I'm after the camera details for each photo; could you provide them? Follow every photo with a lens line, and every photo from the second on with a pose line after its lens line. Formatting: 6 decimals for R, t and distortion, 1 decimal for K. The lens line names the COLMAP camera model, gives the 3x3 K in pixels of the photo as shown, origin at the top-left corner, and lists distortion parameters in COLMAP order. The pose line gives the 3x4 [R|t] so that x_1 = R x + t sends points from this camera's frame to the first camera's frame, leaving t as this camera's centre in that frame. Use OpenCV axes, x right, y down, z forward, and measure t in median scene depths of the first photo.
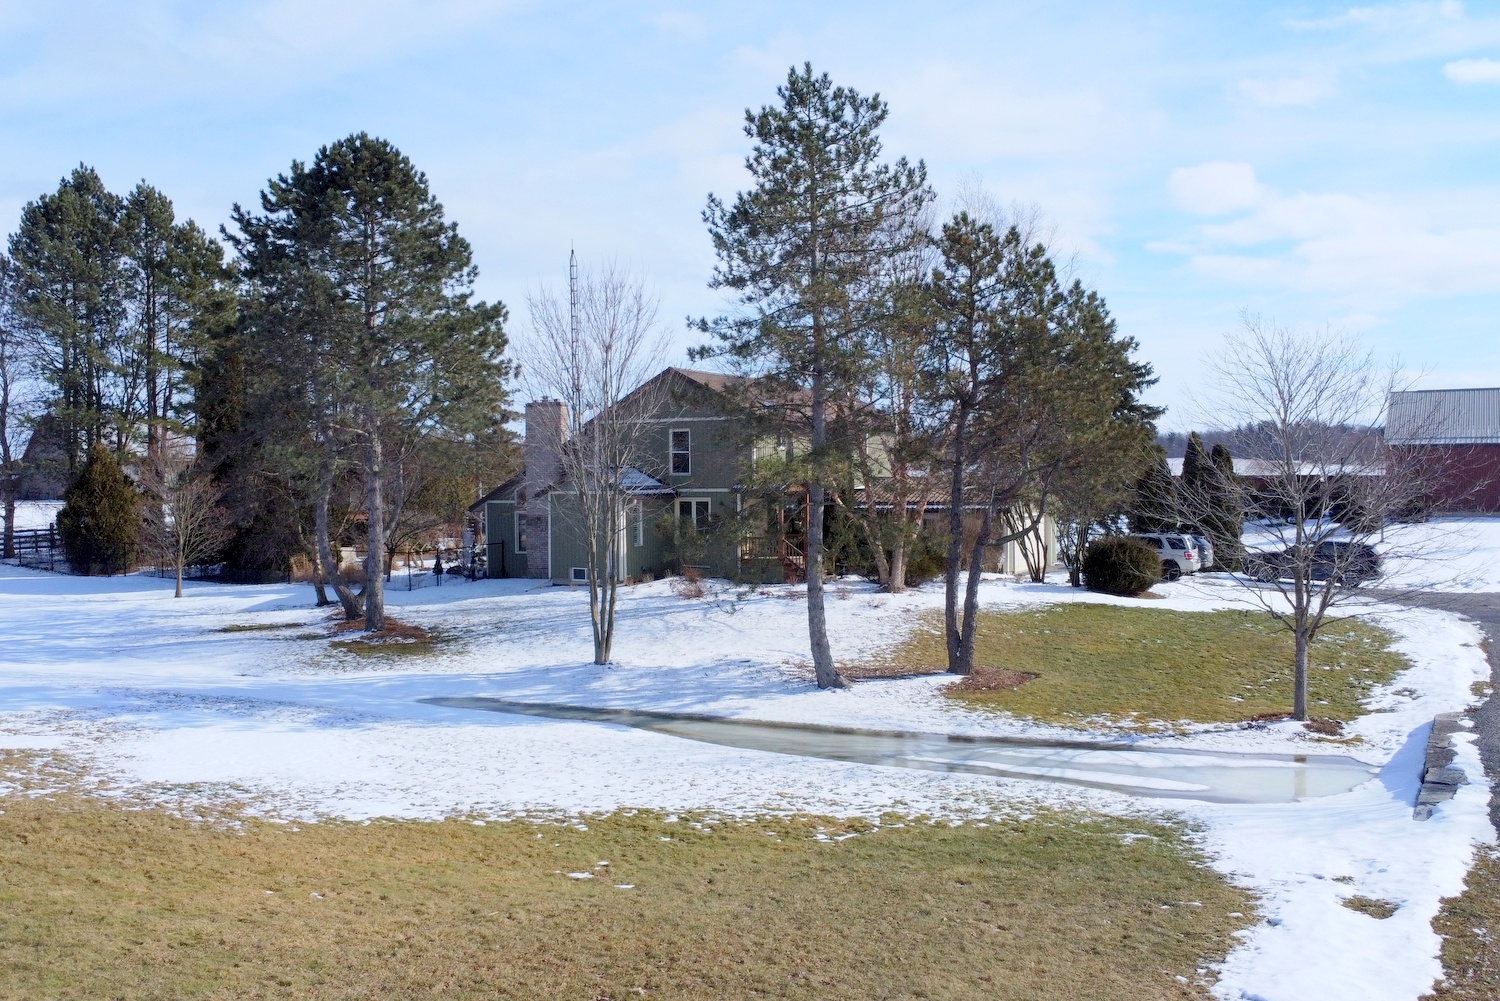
lens RADIAL K [[1237.1, 0, 629.7], [0, 1237.1, 480.1], [0, 0, 1]] dist [-0.009557, -0.023915]
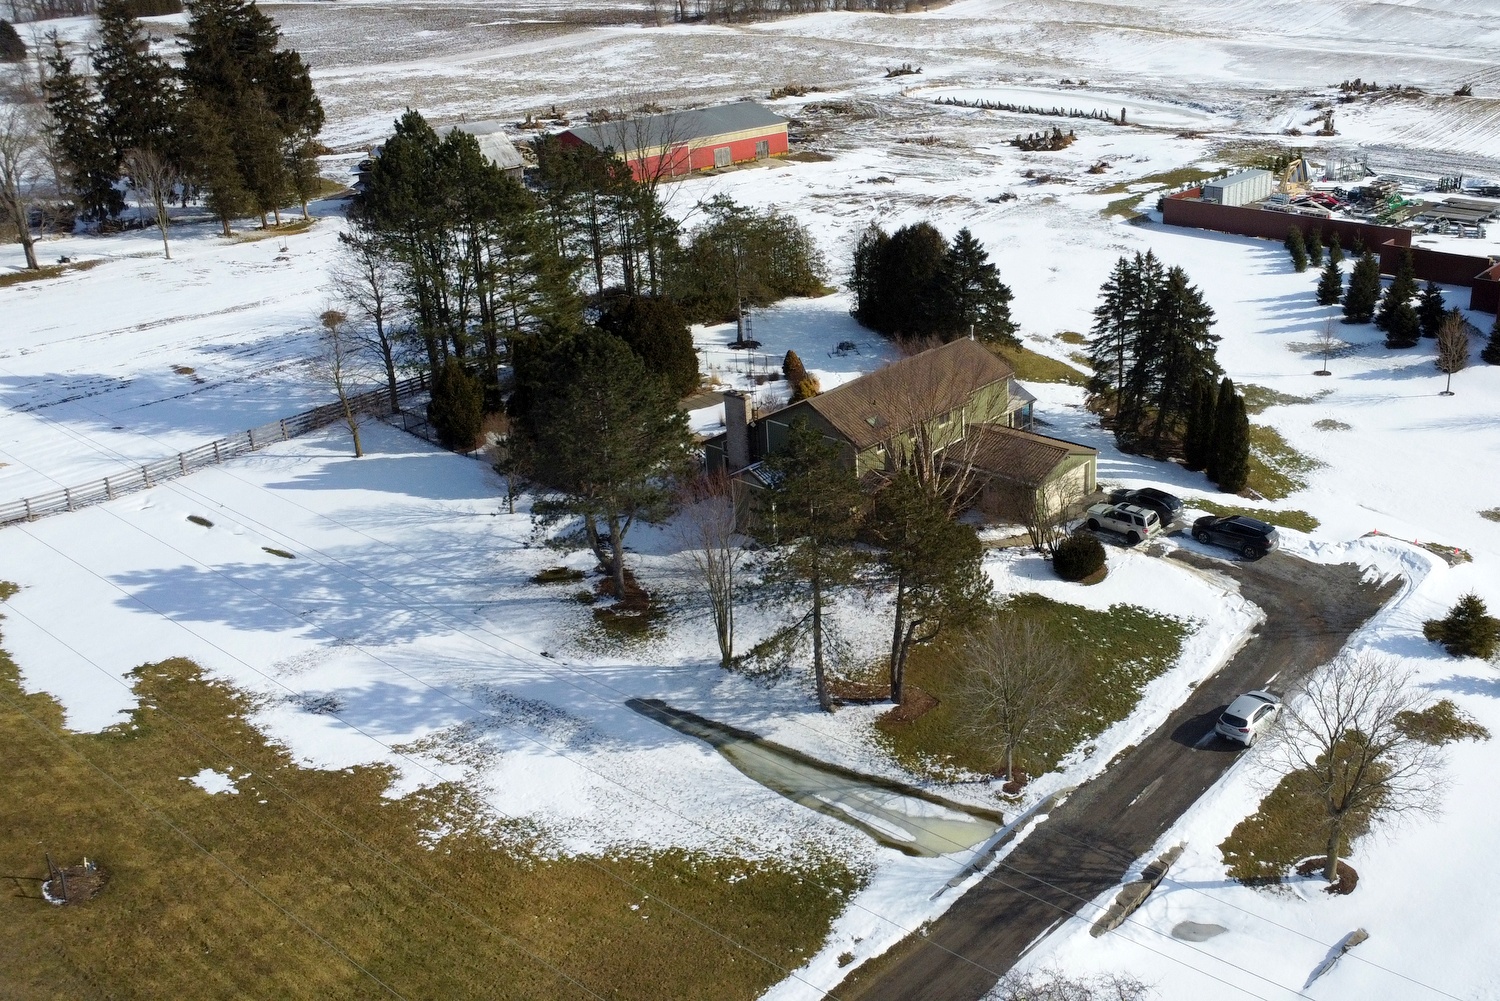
lens RADIAL K [[1305.5, 0, 826.5], [0, 1305.5, 434.9], [0, 0, 1]] dist [-0.020029, -0.013746]
pose [[0.991095, 0.016564, -0.132124, 0.671533], [0.030299, 0.938155, 0.344887, -1.505719], [0.129666, -0.345819, 0.929299, -1.231965]]
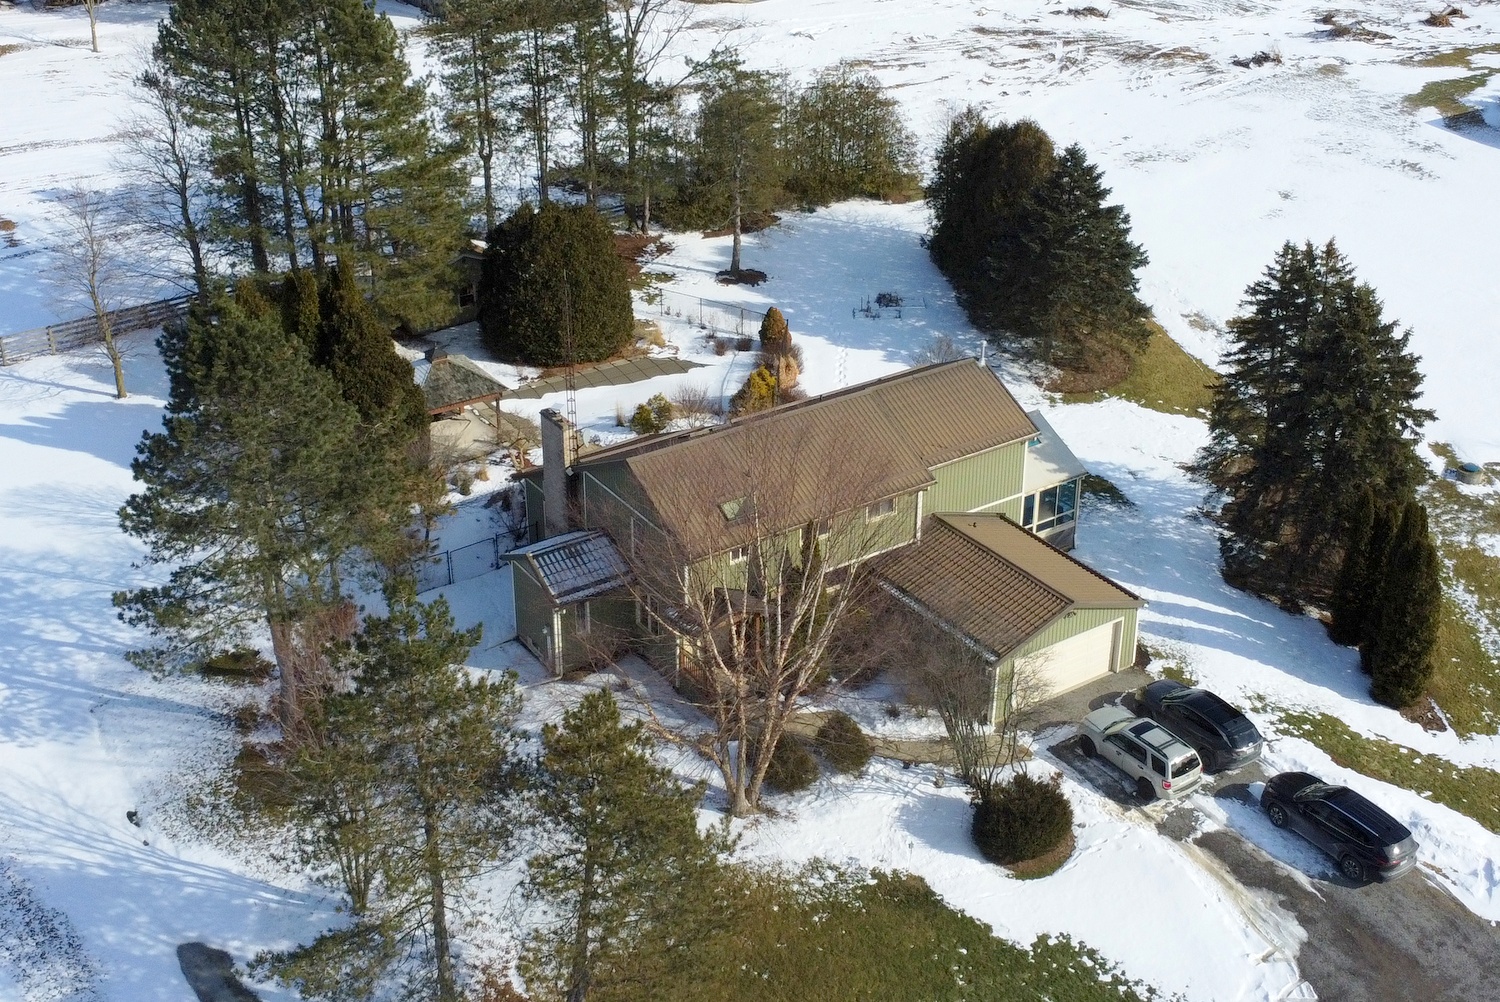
lens RADIAL K [[1645.5, 0, 666.1], [0, 1645.5, 395.3], [0, 0, 1]] dist [-0.006882, -0.024549]
pose [[0.911693, 0.161123, -0.377962, 1.281027], [0.009127, 0.911734, 0.410681, -1.586005], [0.410770, -0.377864, 0.829751, 0.061173]]
